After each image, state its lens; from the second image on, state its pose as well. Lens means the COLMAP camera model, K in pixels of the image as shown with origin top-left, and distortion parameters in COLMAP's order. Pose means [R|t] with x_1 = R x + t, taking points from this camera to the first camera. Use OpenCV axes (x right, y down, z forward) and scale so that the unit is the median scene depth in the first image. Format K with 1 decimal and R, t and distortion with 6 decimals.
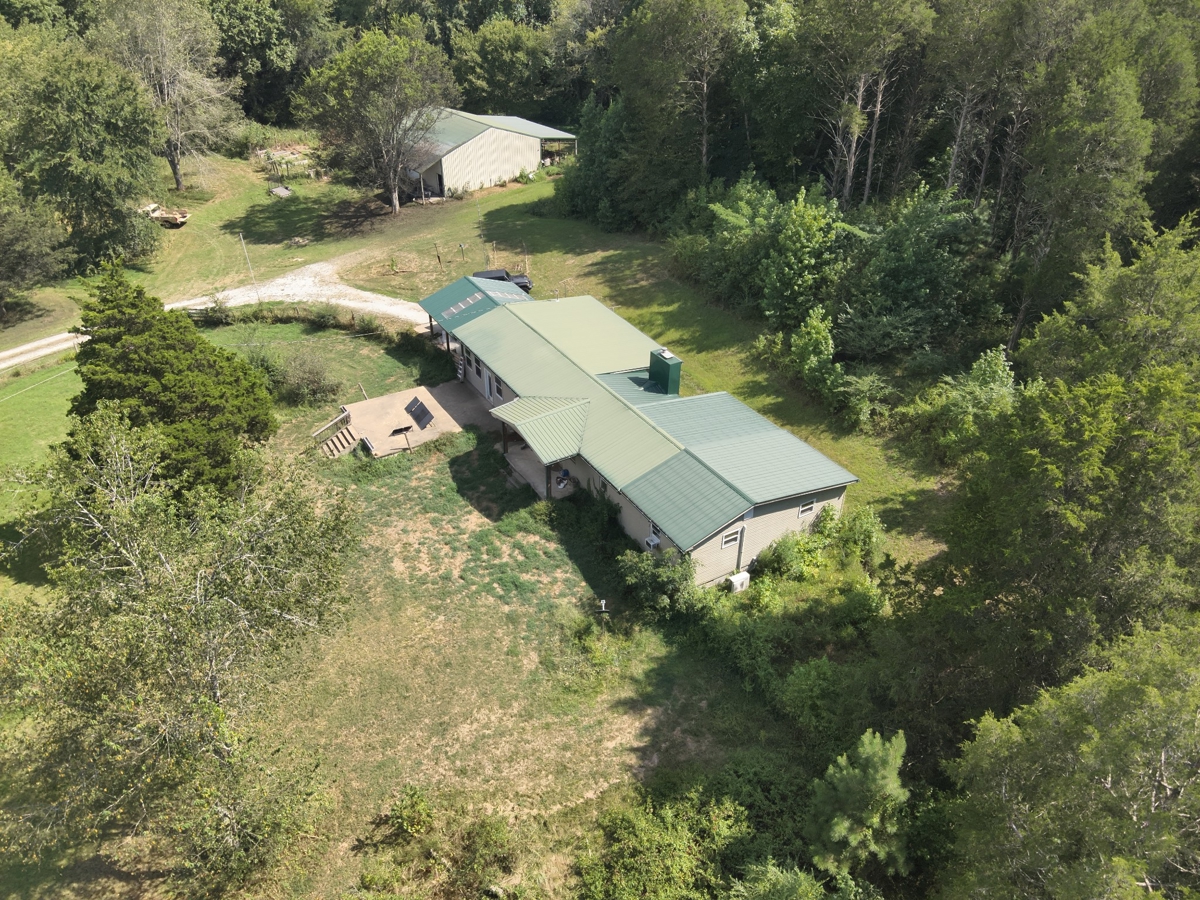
lens RADIAL K [[878.5, 0, 593.7], [0, 878.5, 445.7], [0, 0, 1]] dist [0.099092, -0.193315]
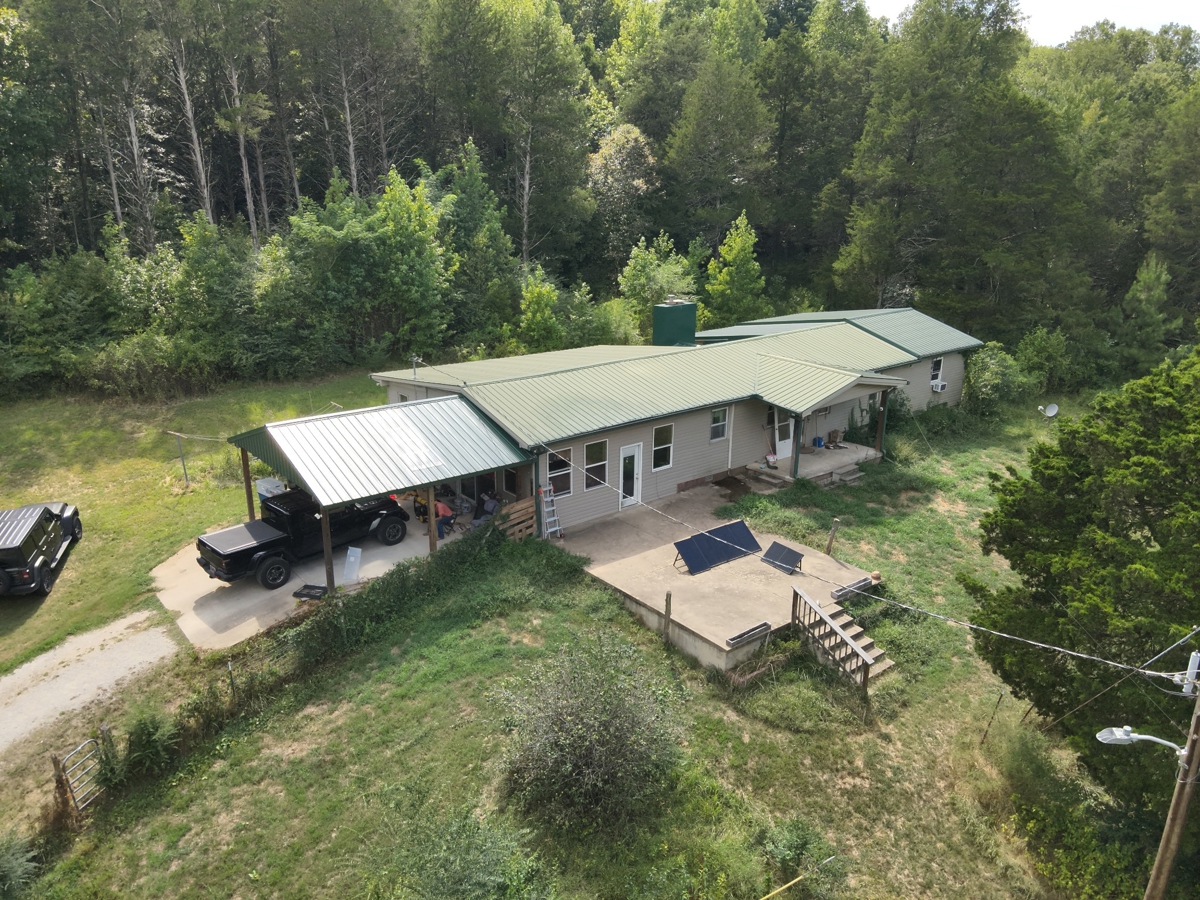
lens RADIAL K [[876.0, 0, 594.4], [0, 876.0, 446.3], [0, 0, 1]] dist [0.134298, -0.262797]
pose [[-0.142712, -0.297186, 0.944094, -0.584811], [0.537234, 0.777856, 0.326067, -0.255567], [-0.831272, 0.553733, 0.048650, 0.937477]]
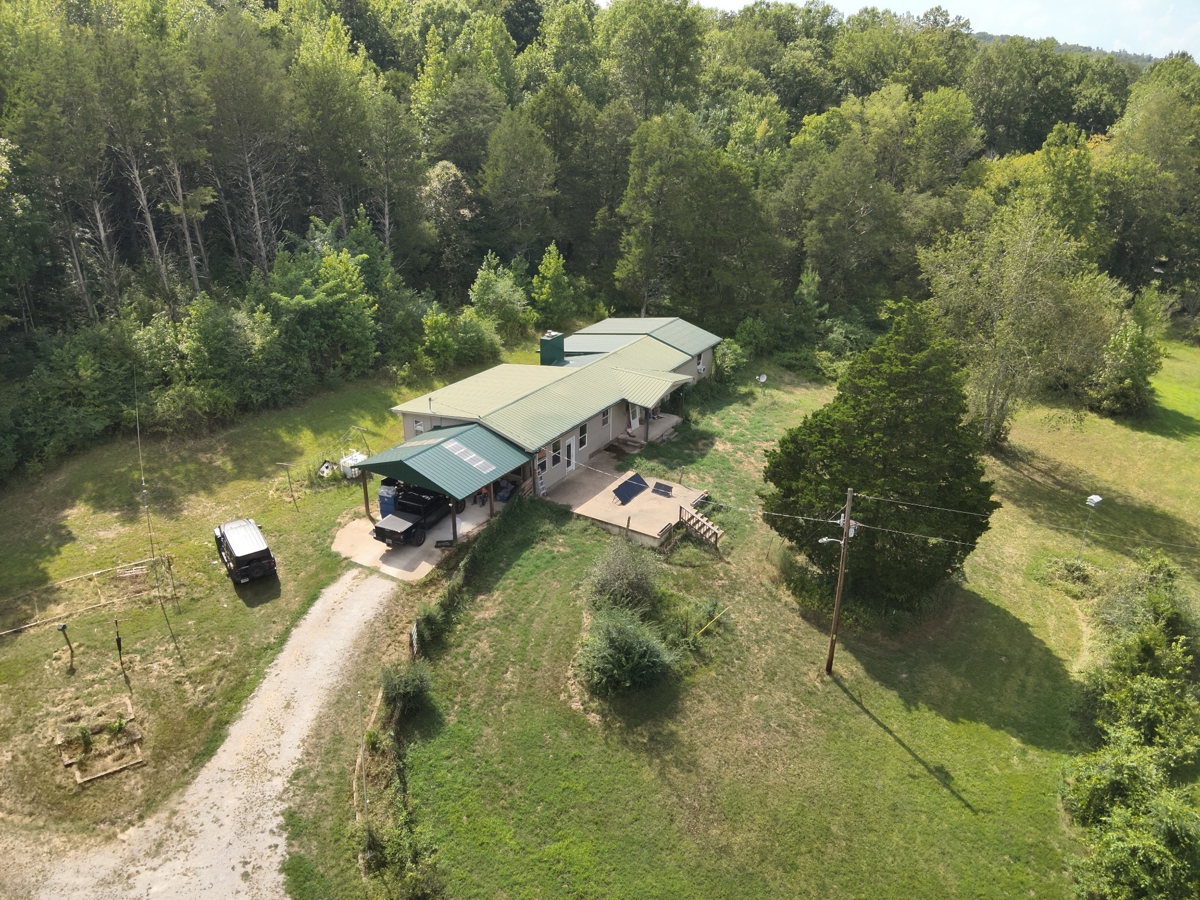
lens RADIAL K [[876.0, 0, 594.4], [0, 876.0, 446.3], [0, 0, 1]] dist [0.134298, -0.262797]
pose [[-0.467143, -0.356236, 0.809242, -0.859982], [0.474202, 0.671540, 0.569356, -0.578103], [-0.746264, 0.649715, -0.144778, 1.060918]]
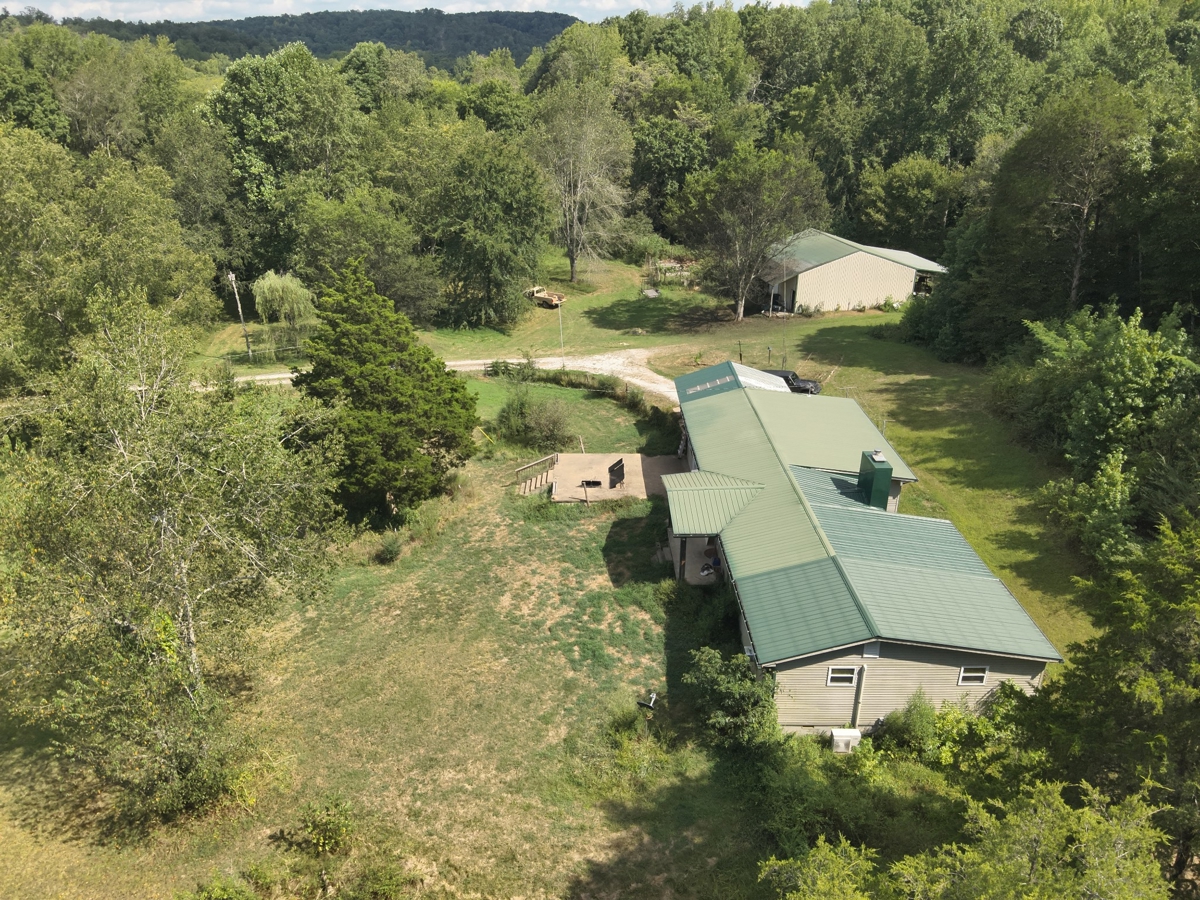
lens RADIAL K [[867.8, 0, 593.6], [0, 867.8, 468.1], [0, 0, 1]] dist [0.104364, -0.256843]
pose [[0.862828, 0.208278, -0.460595, 0.197472], [-0.275621, 0.957653, -0.083273, 0.039228], [0.423746, 0.198800, 0.883695, 0.147578]]
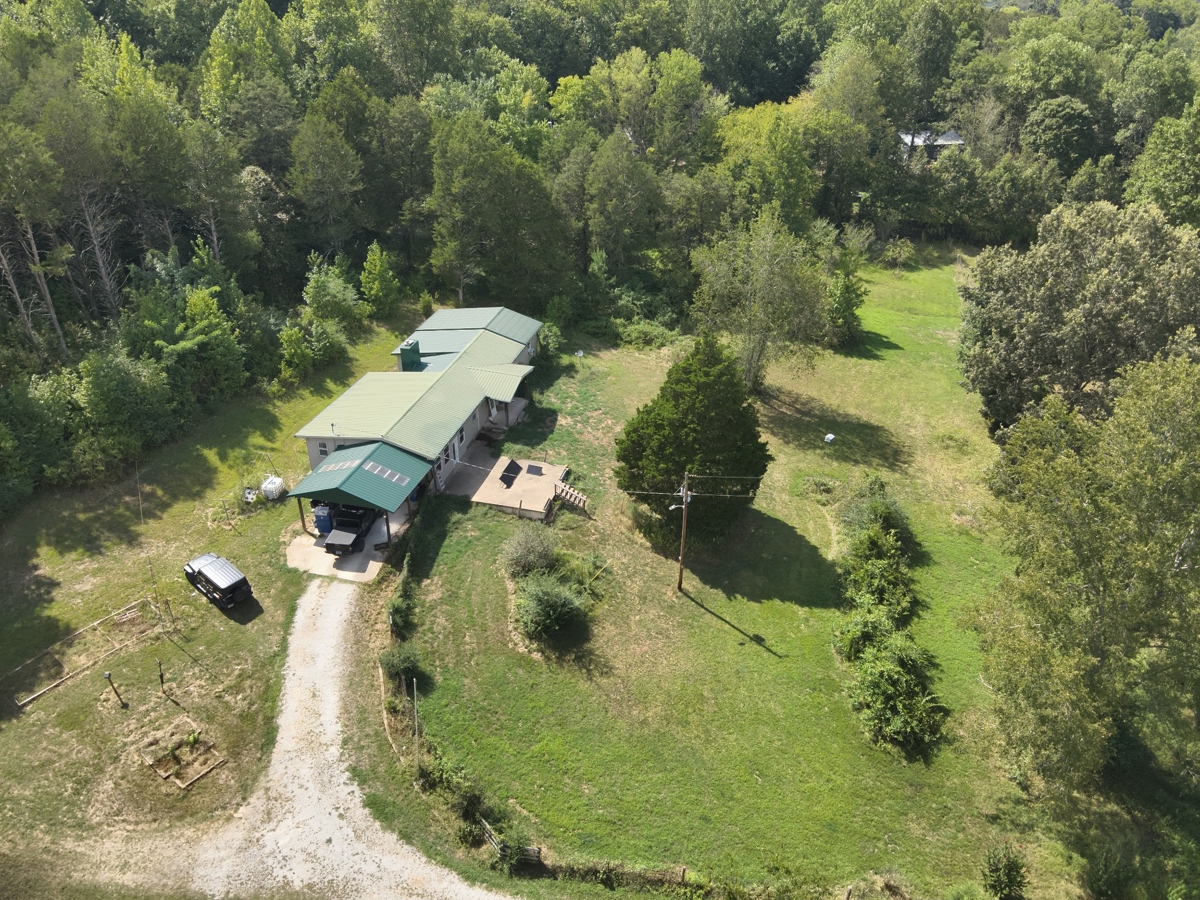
lens RADIAL K [[876.0, 0, 594.4], [0, 876.0, 446.3], [0, 0, 1]] dist [0.134298, -0.262797]
pose [[-0.707375, -0.363913, 0.605960, -0.927721], [0.375128, 0.533311, 0.758194, -0.862656], [-0.599082, 0.763640, -0.240737, 1.113682]]
